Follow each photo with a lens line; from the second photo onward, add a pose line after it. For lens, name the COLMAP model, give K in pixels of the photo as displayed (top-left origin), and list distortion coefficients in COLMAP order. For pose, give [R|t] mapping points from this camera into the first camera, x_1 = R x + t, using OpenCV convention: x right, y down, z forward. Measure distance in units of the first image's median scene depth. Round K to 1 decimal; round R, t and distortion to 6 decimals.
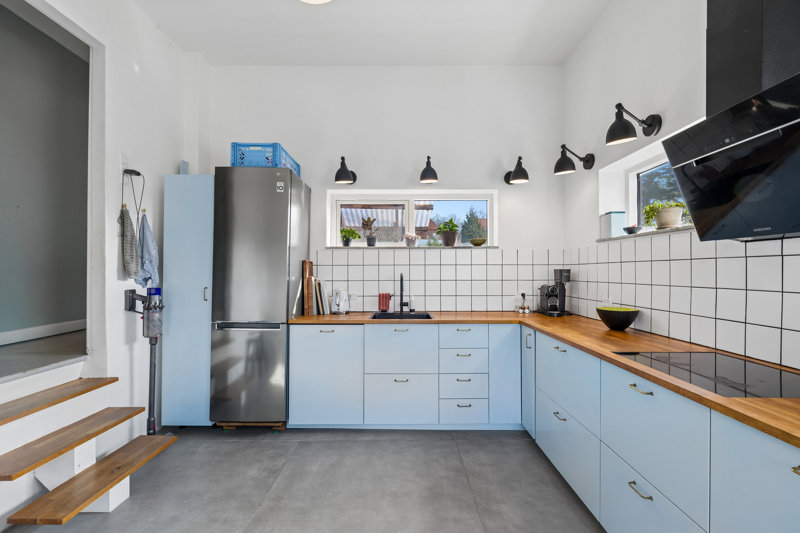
lens RADIAL K [[354.1, 0, 394.9], [0, 354.1, 263.5], [0, 0, 1]] dist [-0.001985, -0.000162]
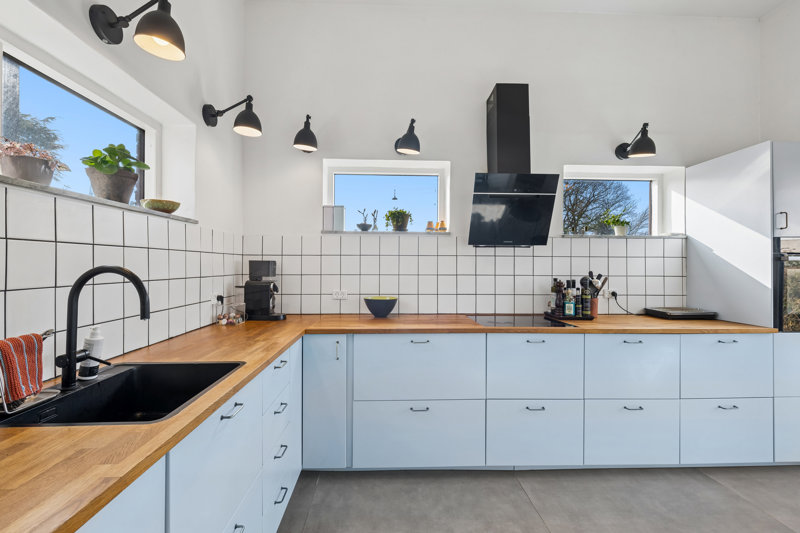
lens RADIAL K [[354.1, 0, 394.9], [0, 354.1, 263.5], [0, 0, 1]] dist [-0.001985, -0.000162]
pose [[-0.060454, 0.010174, 0.998119, -0.468633], [-0.025925, 0.999595, -0.011759, 0.033039], [-0.997834, -0.026587, -0.060166, 1.022329]]
